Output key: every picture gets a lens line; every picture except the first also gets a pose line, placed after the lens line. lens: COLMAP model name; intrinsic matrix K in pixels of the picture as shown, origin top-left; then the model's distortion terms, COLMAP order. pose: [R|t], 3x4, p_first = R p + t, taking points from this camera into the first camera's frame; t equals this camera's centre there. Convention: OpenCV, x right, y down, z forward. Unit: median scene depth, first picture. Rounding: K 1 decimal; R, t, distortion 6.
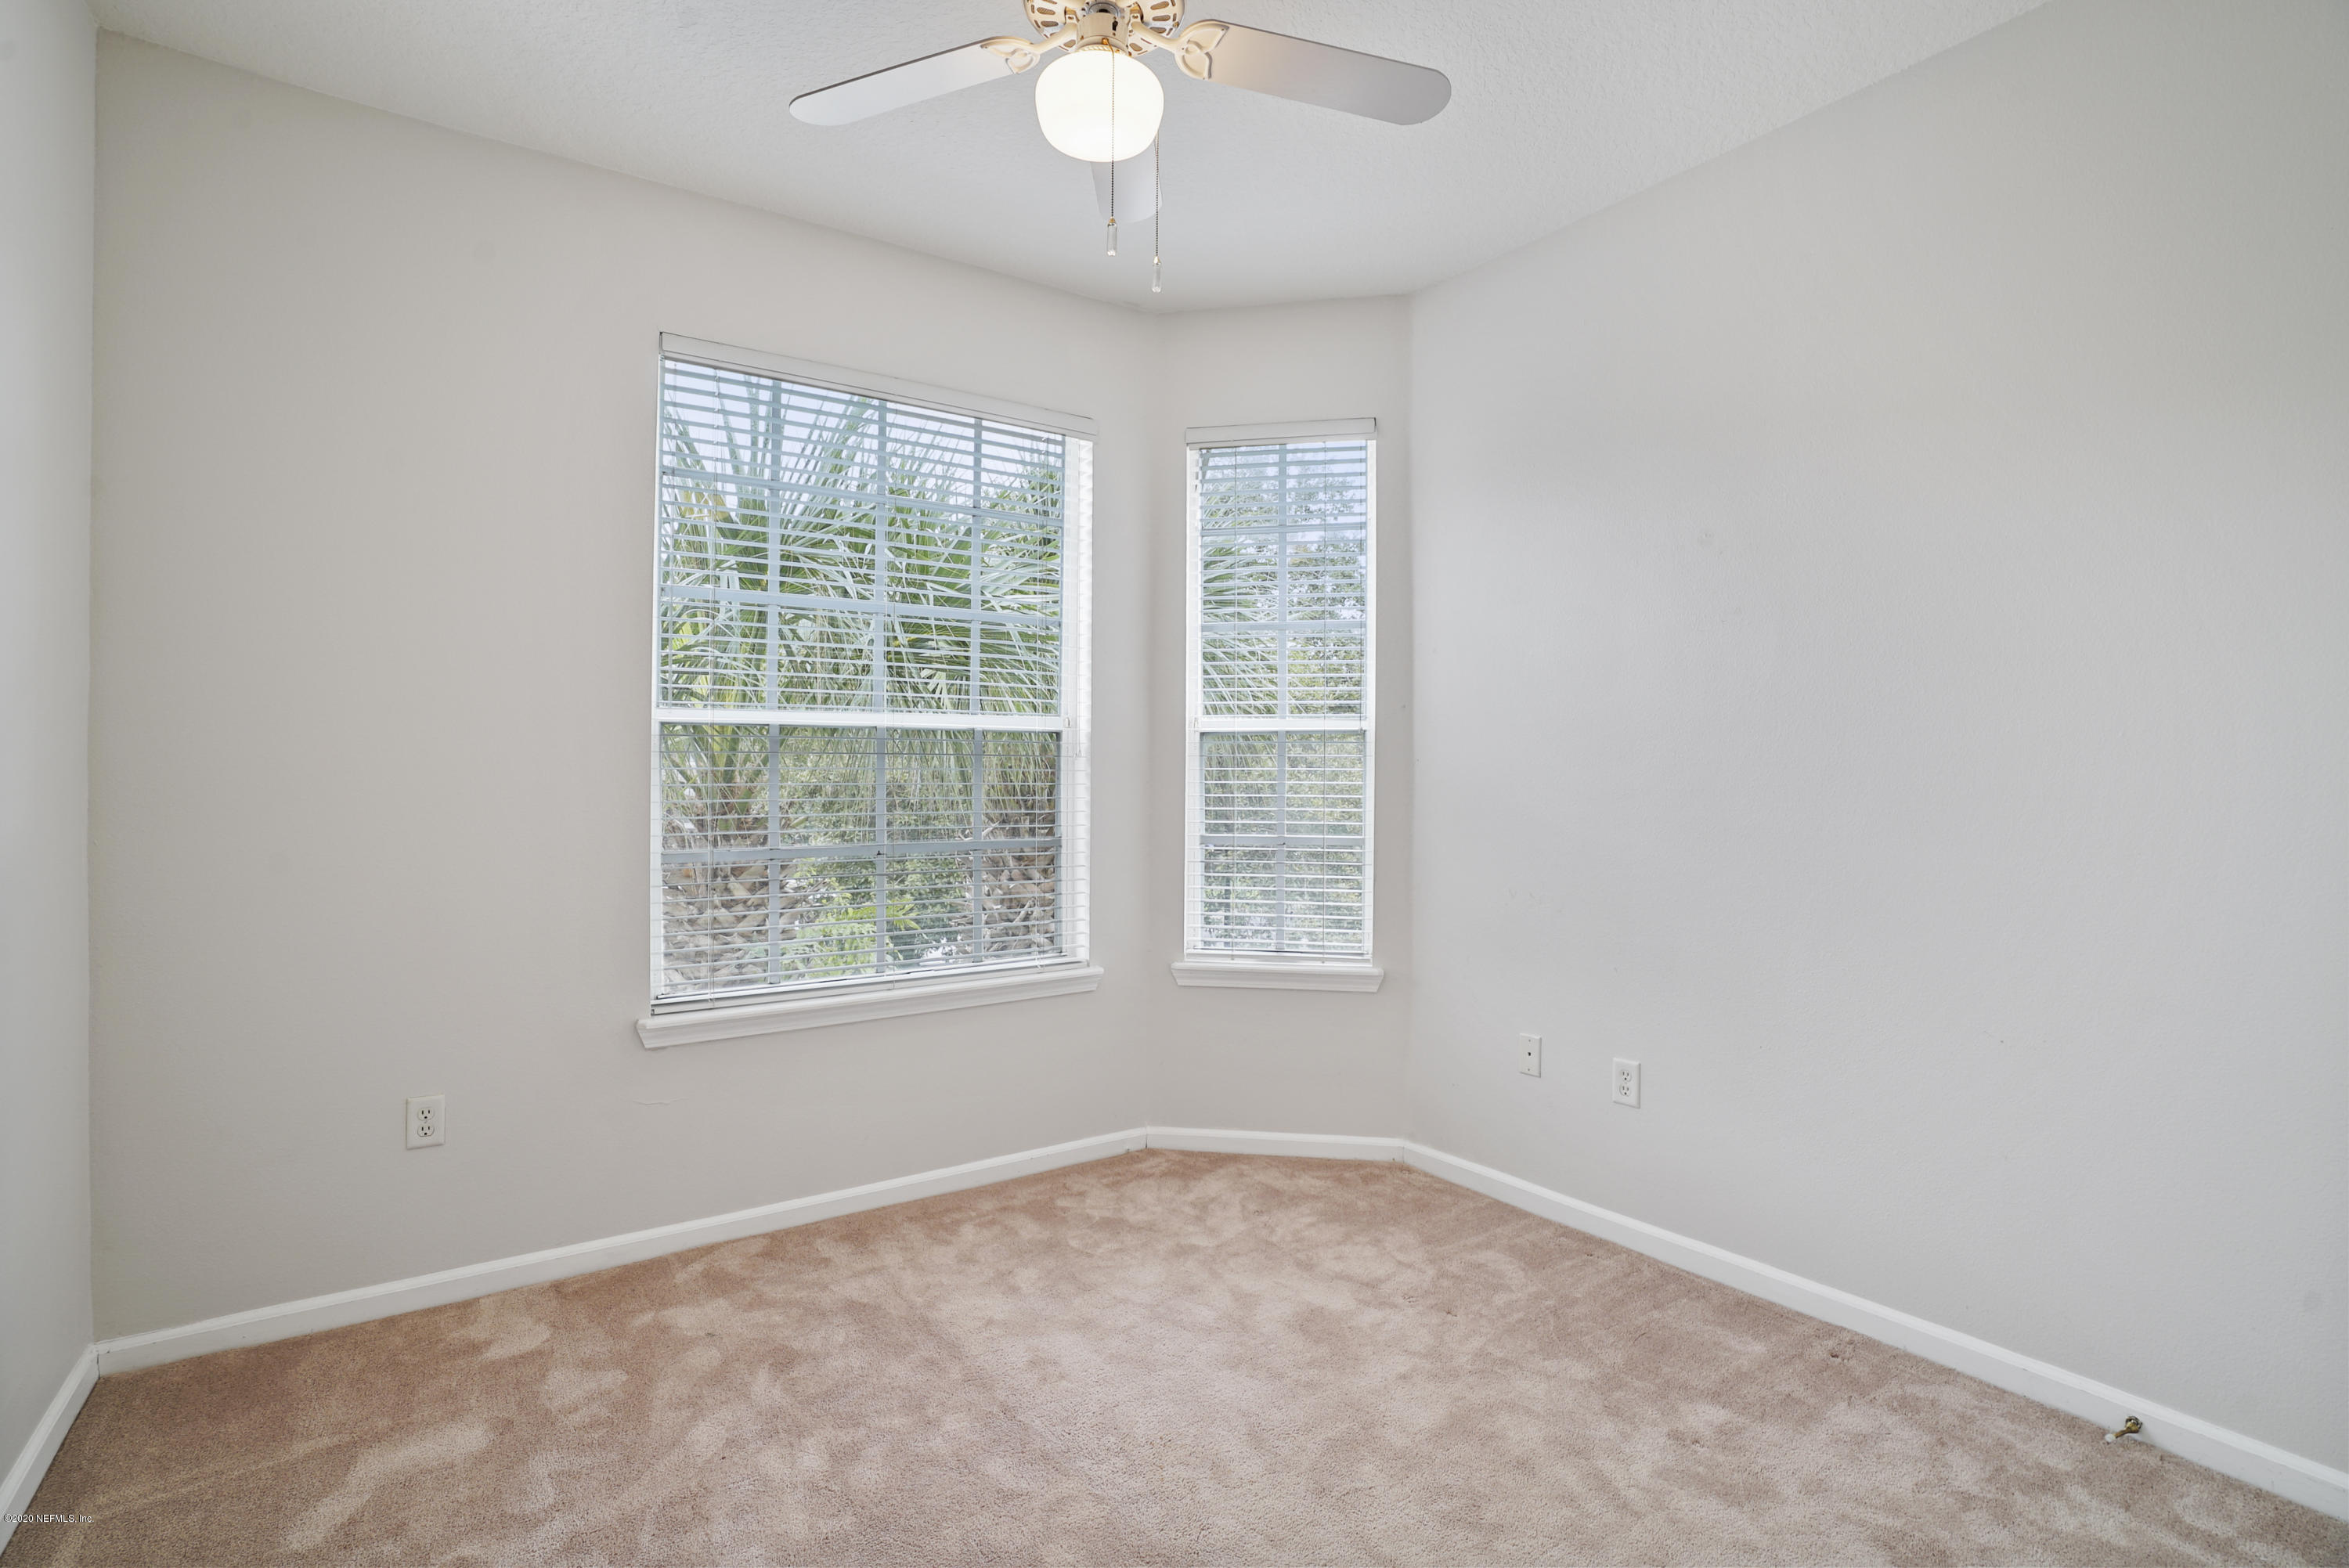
lens RADIAL K [[1095.2, 0, 1174.7], [0, 1095.2, 785.1], [0, 0, 1]] dist [-0.044612, 0.015885]
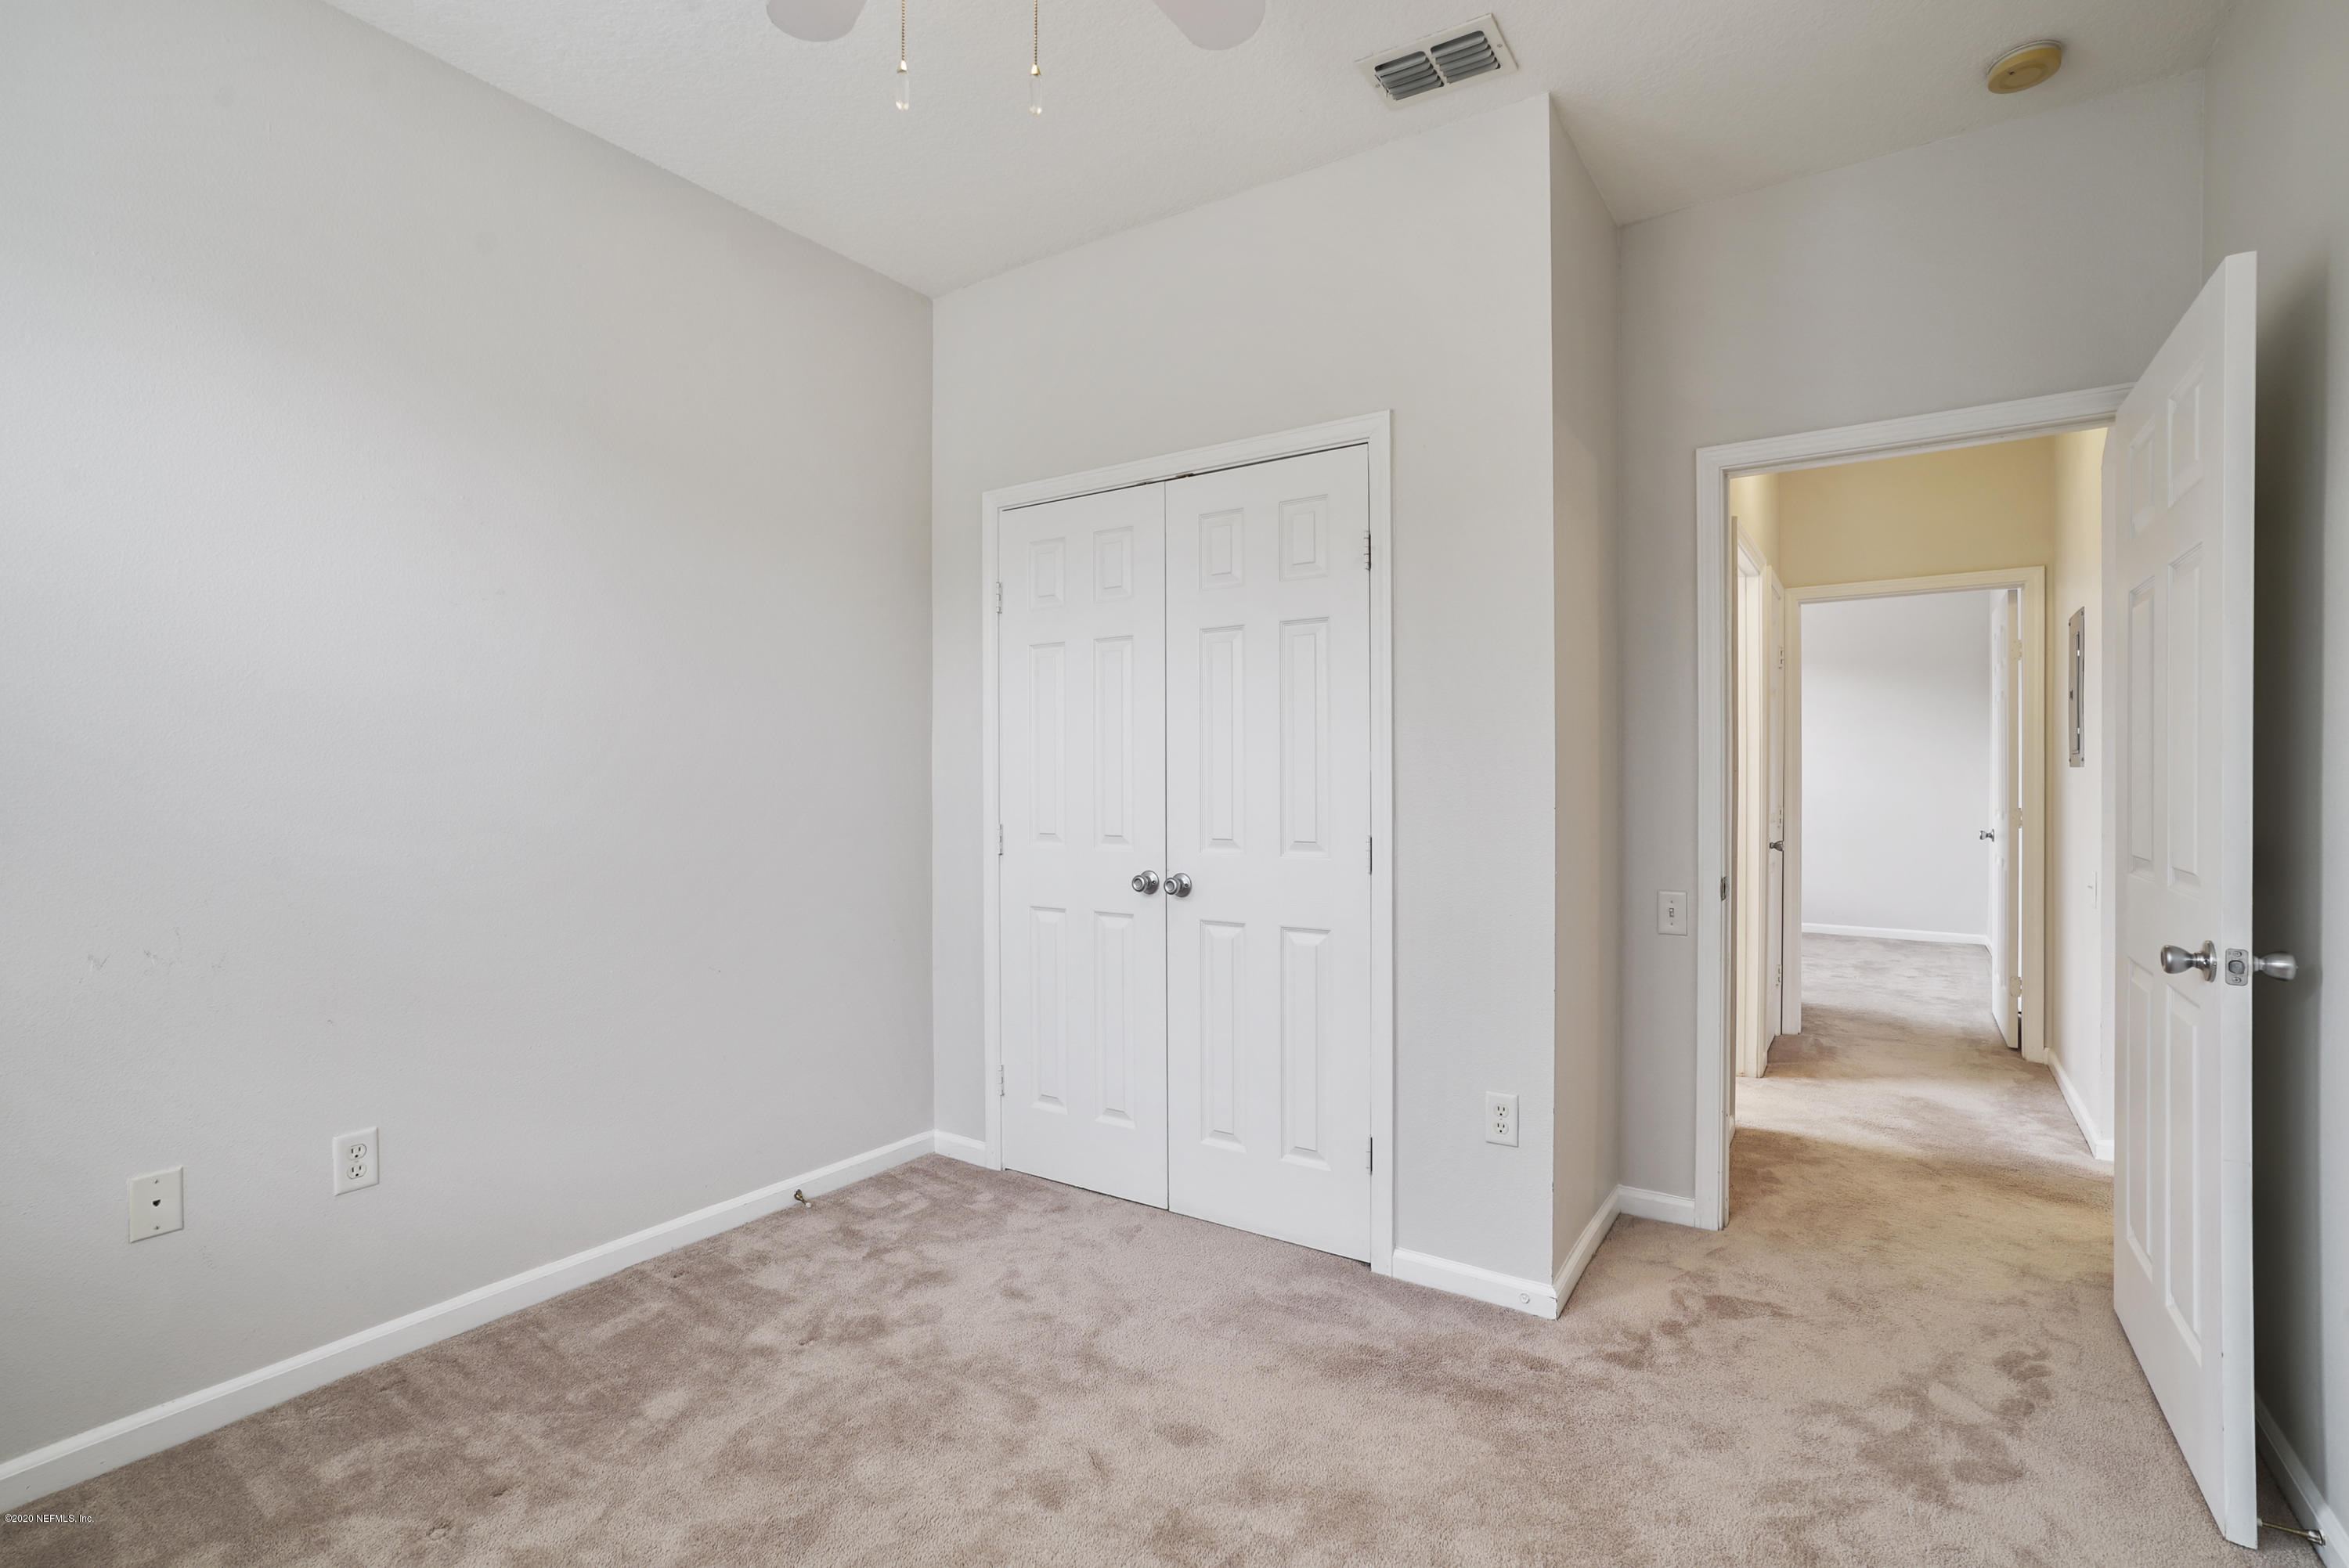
lens RADIAL K [[1095.2, 0, 1173.3], [0, 1095.2, 784.3], [0, 0, 1]] dist [-0.044612, 0.015885]
pose [[-0.396490, 0.003564, 0.918032, -0.741037], [0.000146, 0.999993, -0.003820, 0.010019], [-0.918039, -0.001380, -0.396488, 1.088725]]
